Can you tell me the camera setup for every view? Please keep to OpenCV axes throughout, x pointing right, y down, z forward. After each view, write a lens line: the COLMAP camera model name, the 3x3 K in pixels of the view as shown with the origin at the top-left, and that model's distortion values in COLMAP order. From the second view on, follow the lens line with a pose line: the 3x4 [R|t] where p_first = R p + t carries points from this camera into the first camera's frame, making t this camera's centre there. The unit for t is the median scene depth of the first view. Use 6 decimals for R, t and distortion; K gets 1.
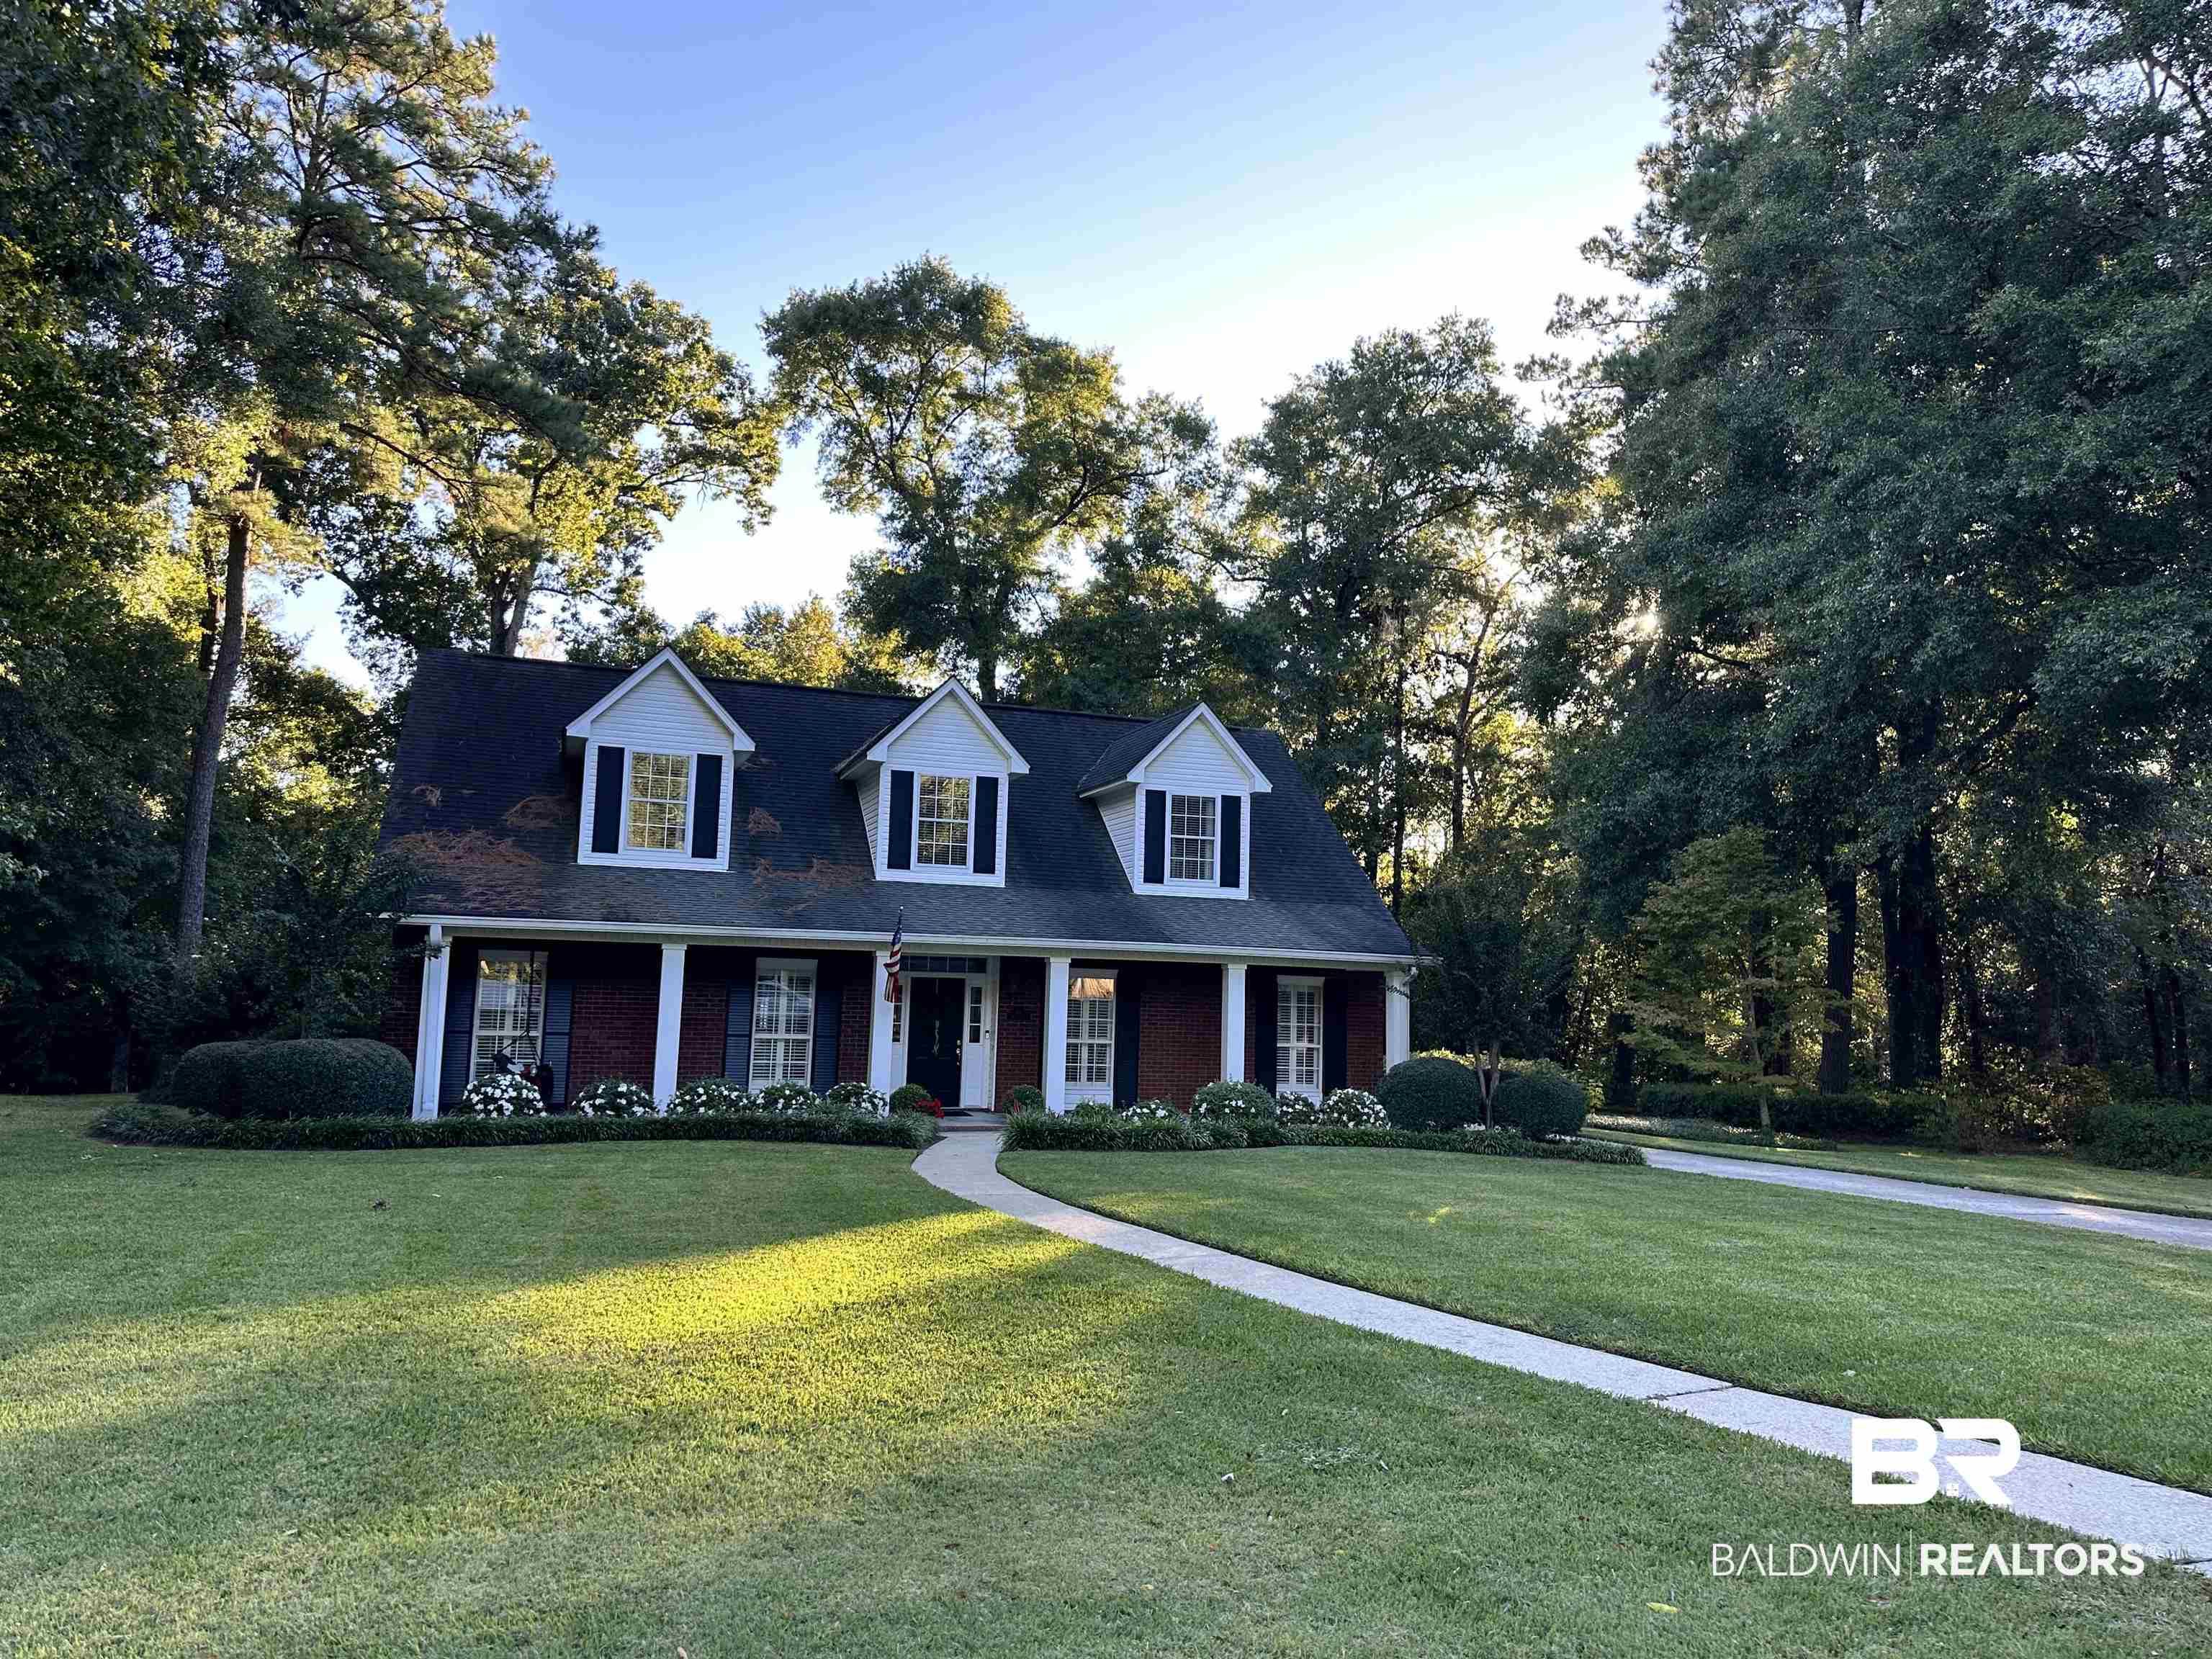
lens RADIAL K [[1572.5, 0, 1106.0], [0, 1572.5, 829.5], [0, 0, 1]] dist [0.138401, -0.162221]
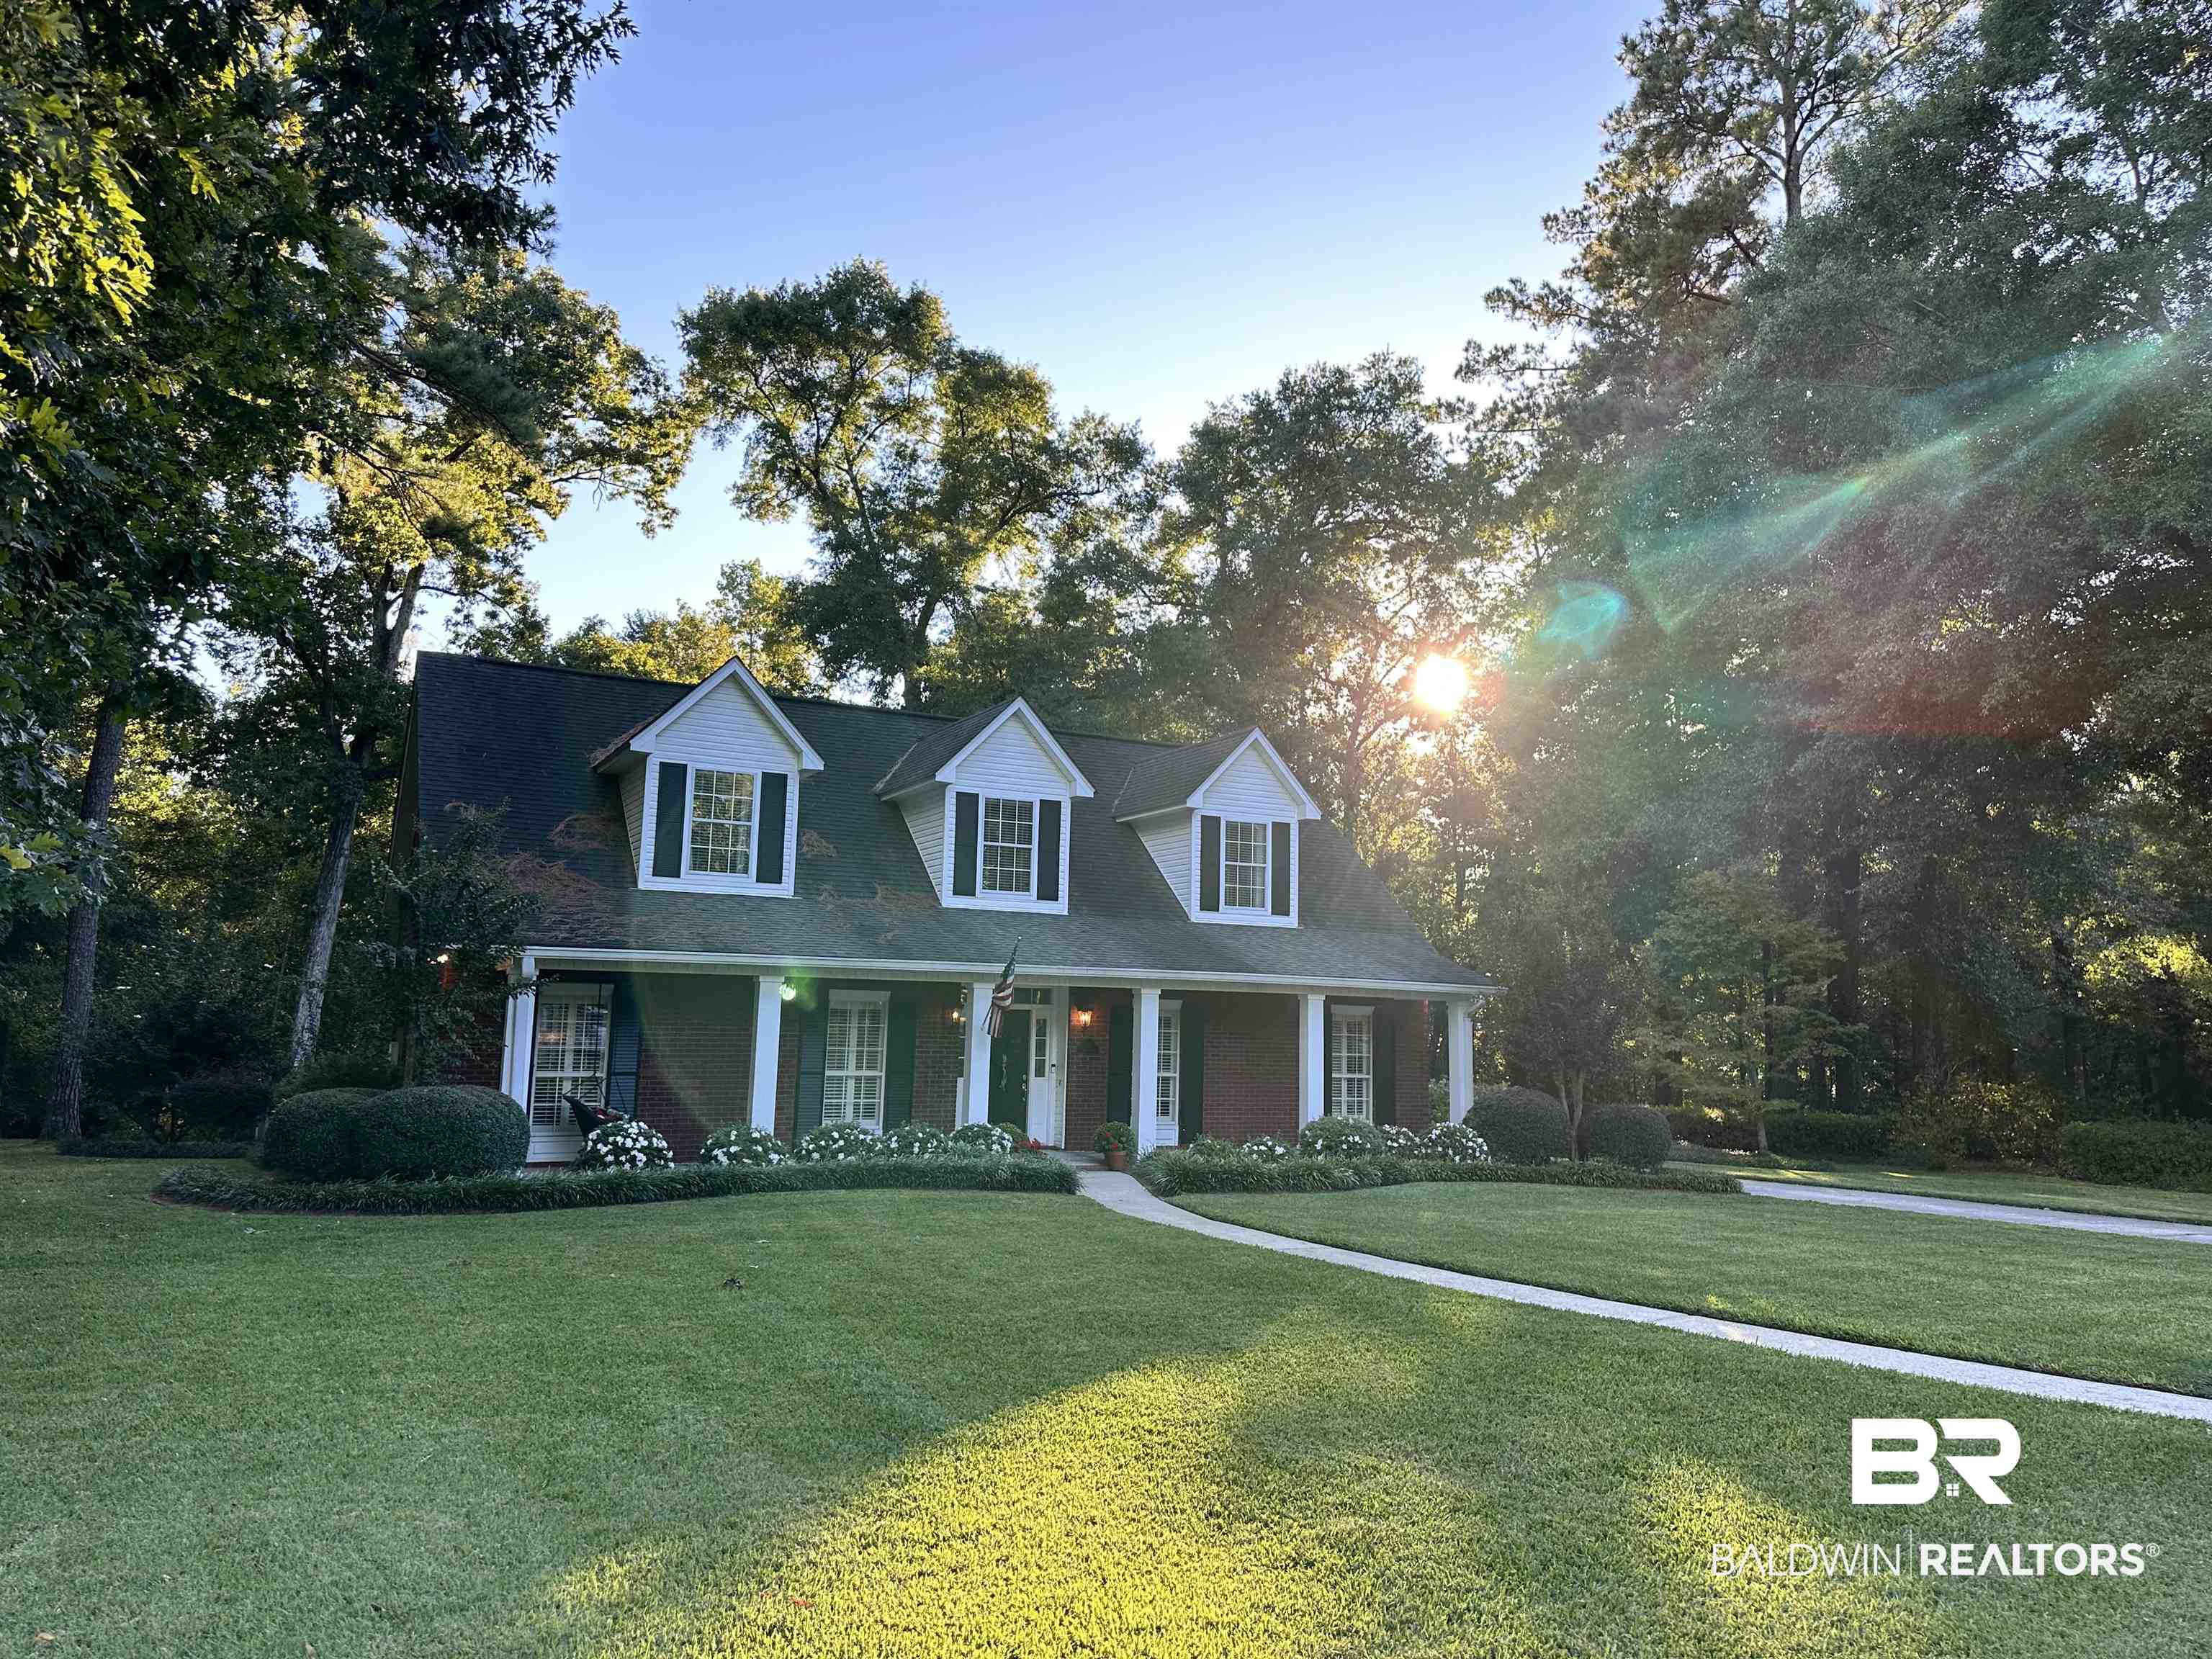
lens RADIAL K [[1567.3, 0, 1094.9], [0, 1567.3, 819.5], [0, 0, 1]] dist [0.141725, -0.196438]
pose [[0.988401, 0.012785, 0.151326, -0.112510], [-0.010017, 0.999769, -0.019038, -0.002084], [-0.151534, 0.017301, 0.988301, 0.026973]]
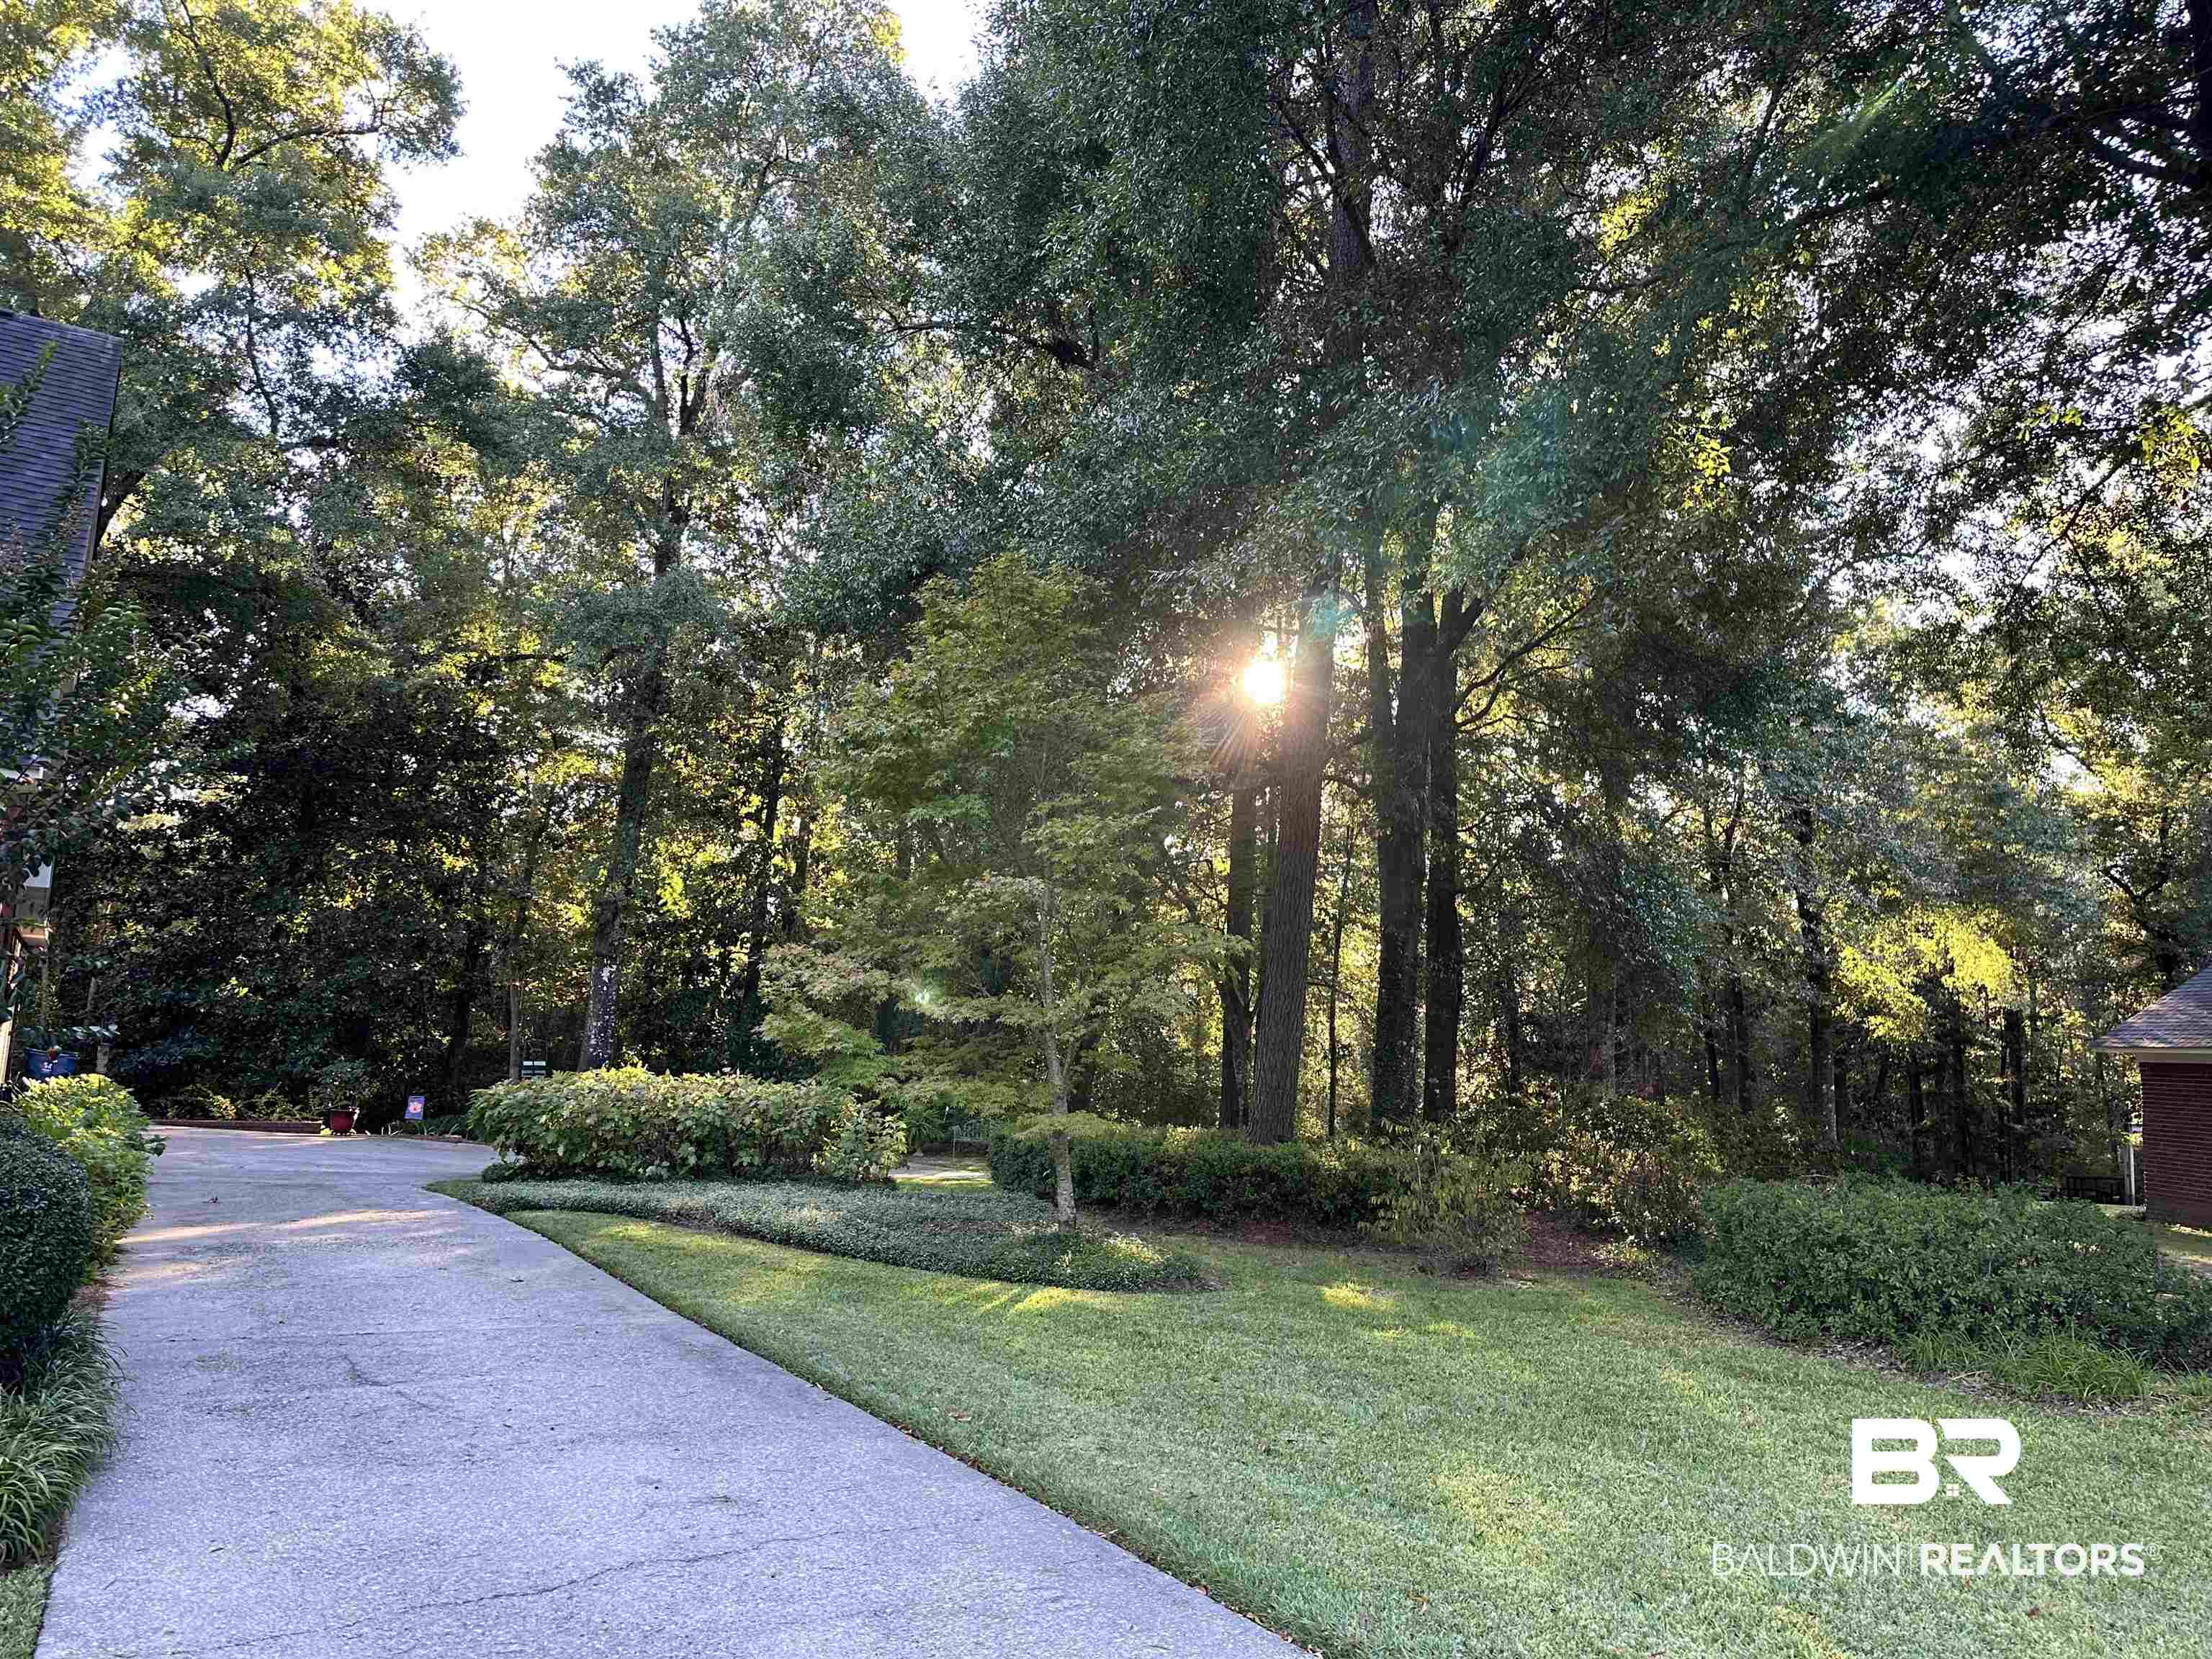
lens RADIAL K [[1572.5, 0, 1106.0], [0, 1572.5, 829.5], [0, 0, 1]] dist [0.138401, -0.162221]
pose [[0.972352, 0.046485, 0.228847, 0.186799], [-0.041356, 0.998775, -0.027159, 0.049985], [-0.229829, 0.016944, 0.973083, 0.332587]]
